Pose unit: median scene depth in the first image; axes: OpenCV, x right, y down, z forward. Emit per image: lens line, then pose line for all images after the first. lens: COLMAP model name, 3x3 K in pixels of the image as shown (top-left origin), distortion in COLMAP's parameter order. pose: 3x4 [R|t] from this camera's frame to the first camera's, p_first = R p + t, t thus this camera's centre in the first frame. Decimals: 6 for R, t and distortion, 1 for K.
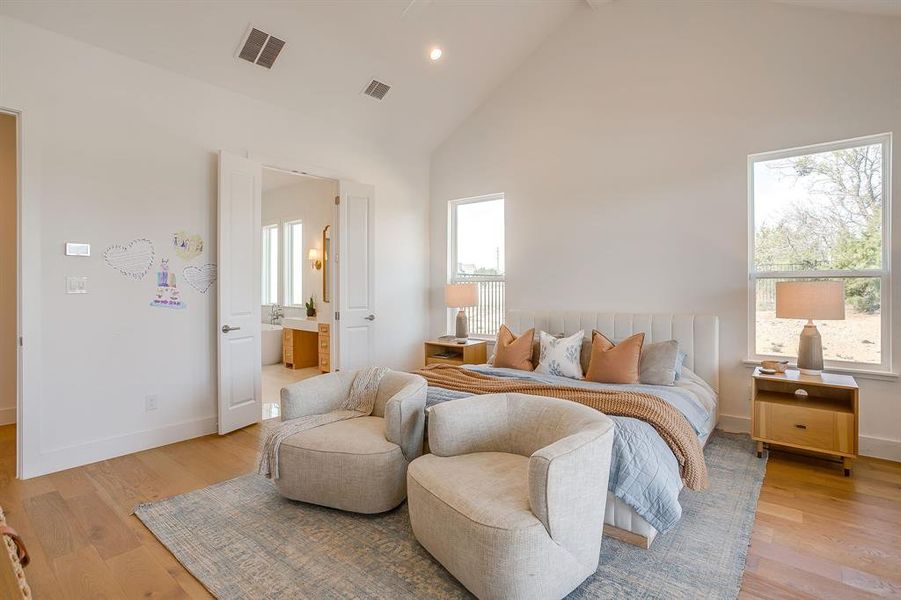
lens RADIAL K [[450.5, 0, 440.7], [0, 450.5, 283.1], [0, 0, 1]] dist [-0.045534, 0.026080]
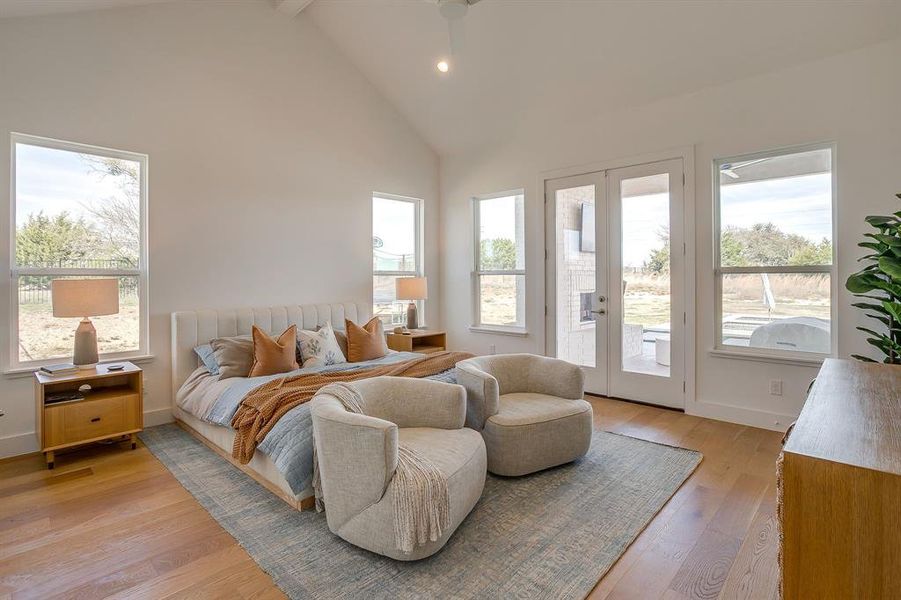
lens RADIAL K [[450.5, 0, 440.7], [0, 450.5, 283.1], [0, 0, 1]] dist [-0.045534, 0.026080]
pose [[0.069310, -0.011486, 0.997529, -0.165201], [0.005124, 0.999925, 0.011158, -0.000943], [-0.997582, 0.004338, 0.069363, 0.136306]]
